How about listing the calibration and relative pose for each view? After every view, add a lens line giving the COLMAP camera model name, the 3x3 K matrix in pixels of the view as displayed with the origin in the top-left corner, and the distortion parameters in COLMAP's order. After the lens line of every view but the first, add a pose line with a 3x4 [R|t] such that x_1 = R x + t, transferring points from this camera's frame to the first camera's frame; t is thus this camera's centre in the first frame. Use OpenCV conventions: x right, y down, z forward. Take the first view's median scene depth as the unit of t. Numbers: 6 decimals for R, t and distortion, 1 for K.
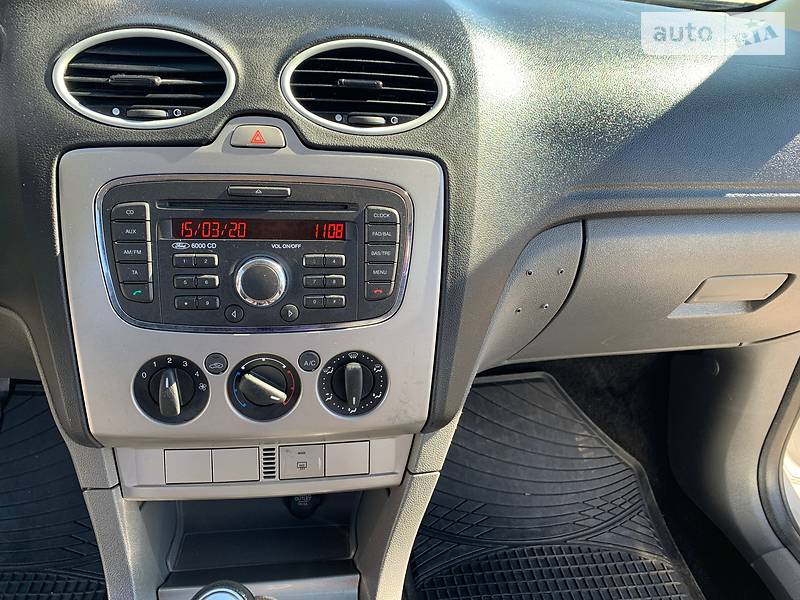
lens RADIAL K [[608.7, 0, 407.9], [0, 608.7, 298.6], [0, 0, 1]] dist [0.004772, -0.011346]
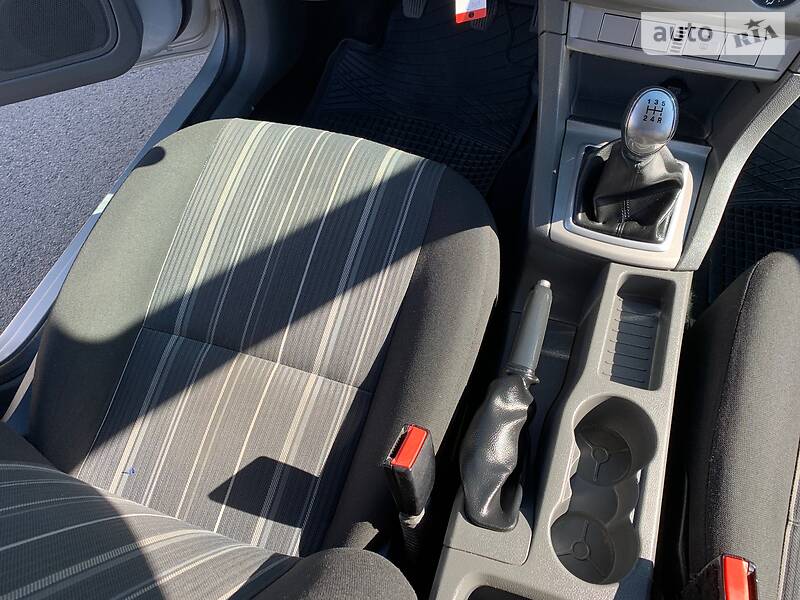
lens RADIAL K [[608.7, 0, 400.3], [0, 608.7, 299.3], [0, 0, 1]] dist [0.004772, -0.011346]
pose [[0.884865, 0.322314, -0.336345, -0.139843], [-0.119066, 0.854504, 0.505615, 0.162542], [0.450375, -0.407354, 0.794497, -0.551886]]
